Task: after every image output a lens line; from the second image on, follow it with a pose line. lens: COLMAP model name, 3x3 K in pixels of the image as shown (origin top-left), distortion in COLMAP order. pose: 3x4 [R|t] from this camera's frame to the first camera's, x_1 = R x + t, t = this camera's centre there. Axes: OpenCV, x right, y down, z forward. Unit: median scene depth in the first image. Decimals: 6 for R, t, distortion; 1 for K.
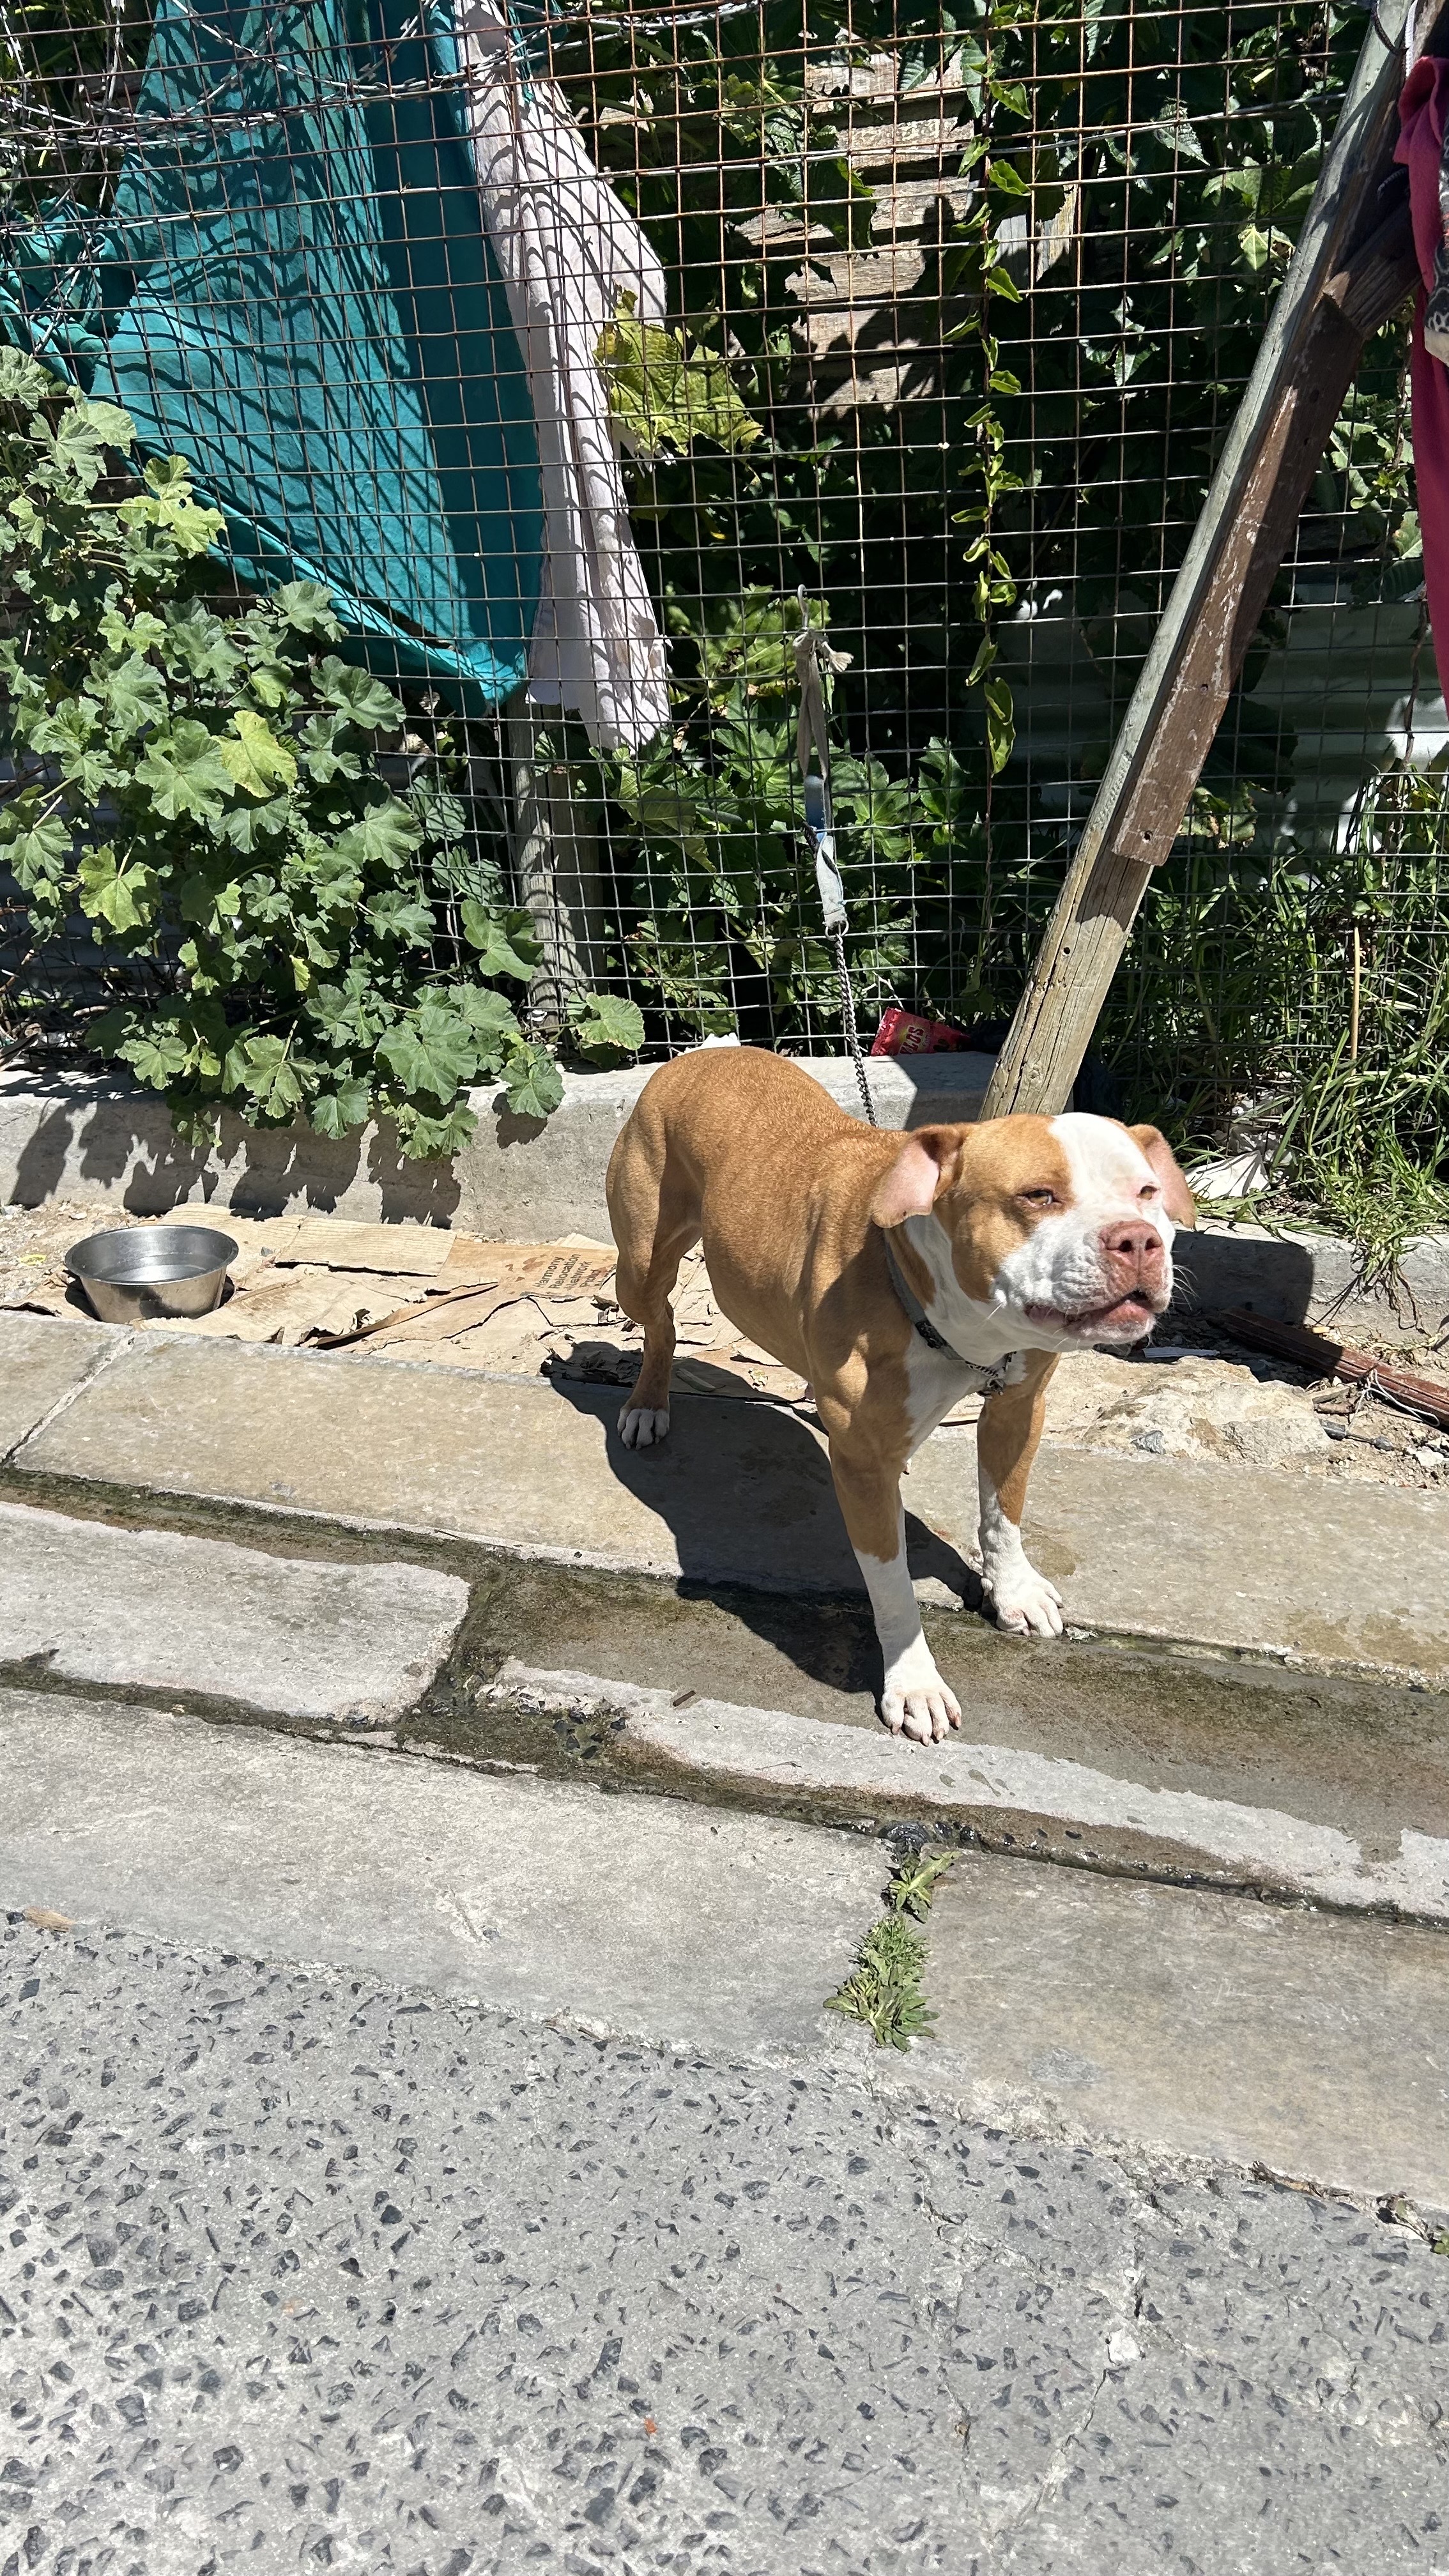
lens RADIAL K [[1928.7, 0, 679.0], [0, 1928.7, 1307.6], [0, 0, 1]] dist [0.039071, -0.034981]
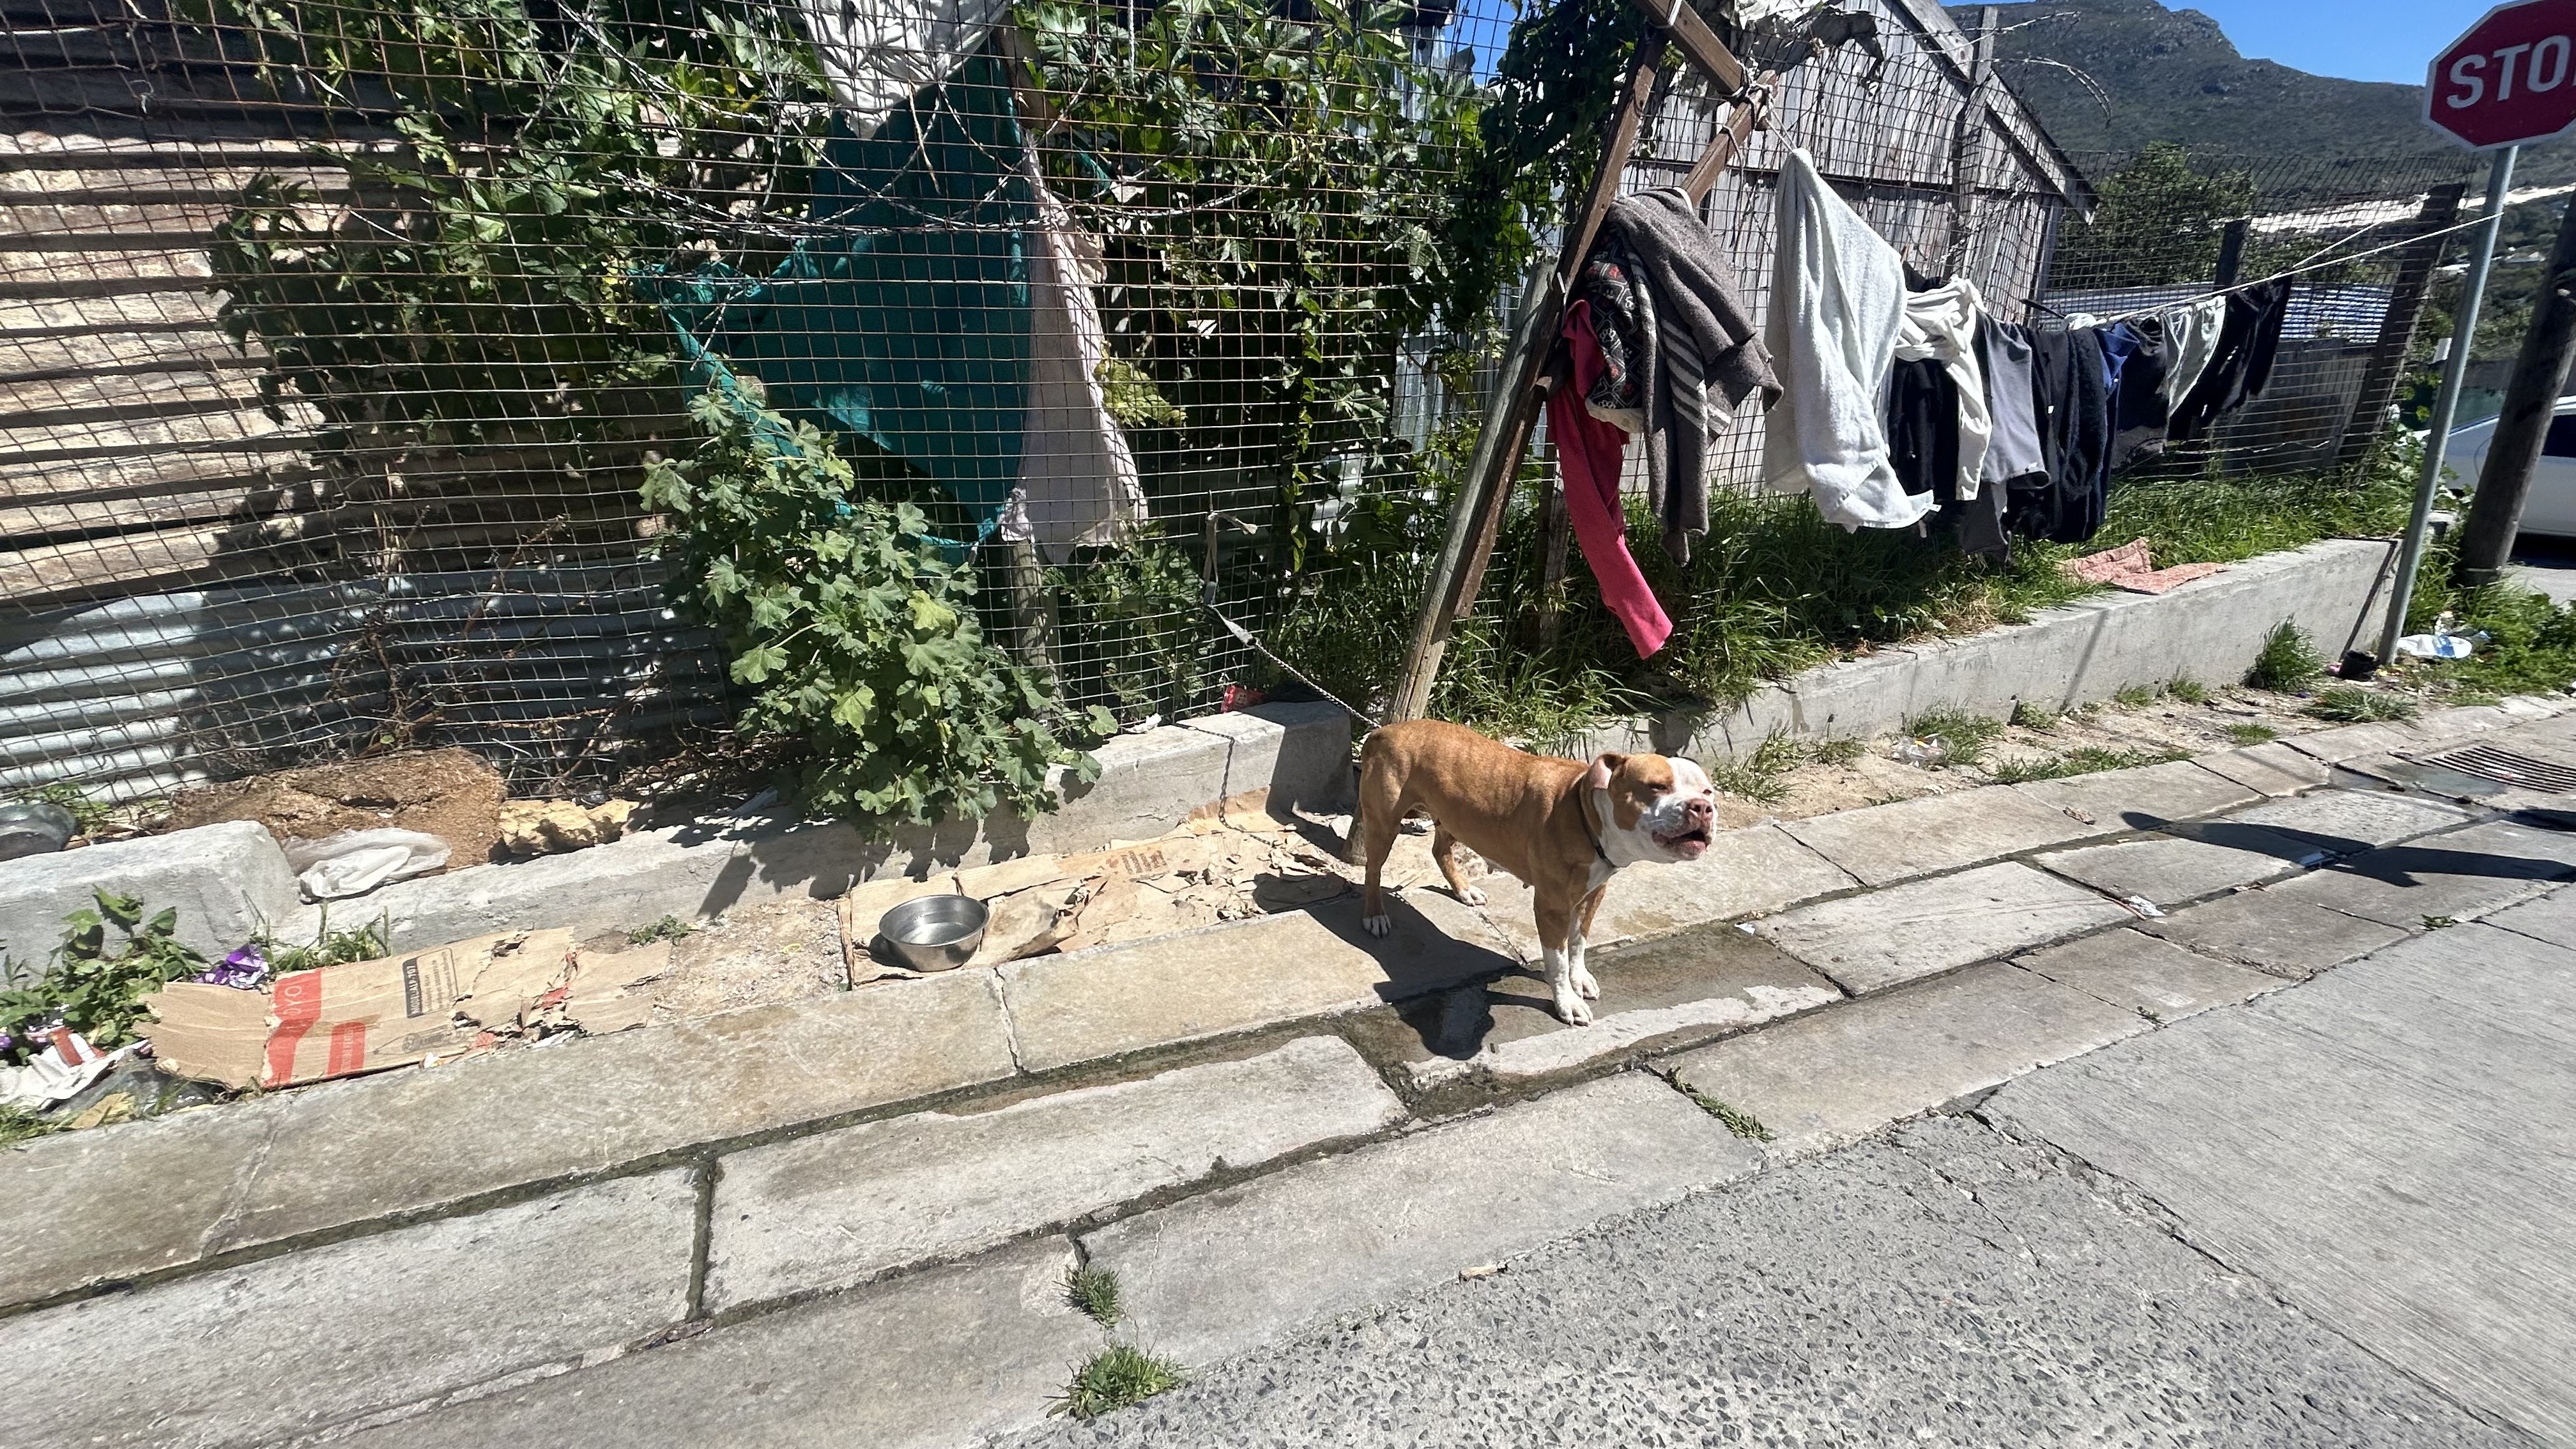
lens RADIAL K [[1041.5, 0, 1289.3], [0, 1041.5, 716.2], [0, 0, 1]] dist [-0.003861, -0.000136]
pose [[0.785826, -0.178317, 0.592182, -0.559866], [0.216288, 0.976305, 0.006969, -0.144606], [-0.579393, 0.122606, 0.805774, 0.139376]]
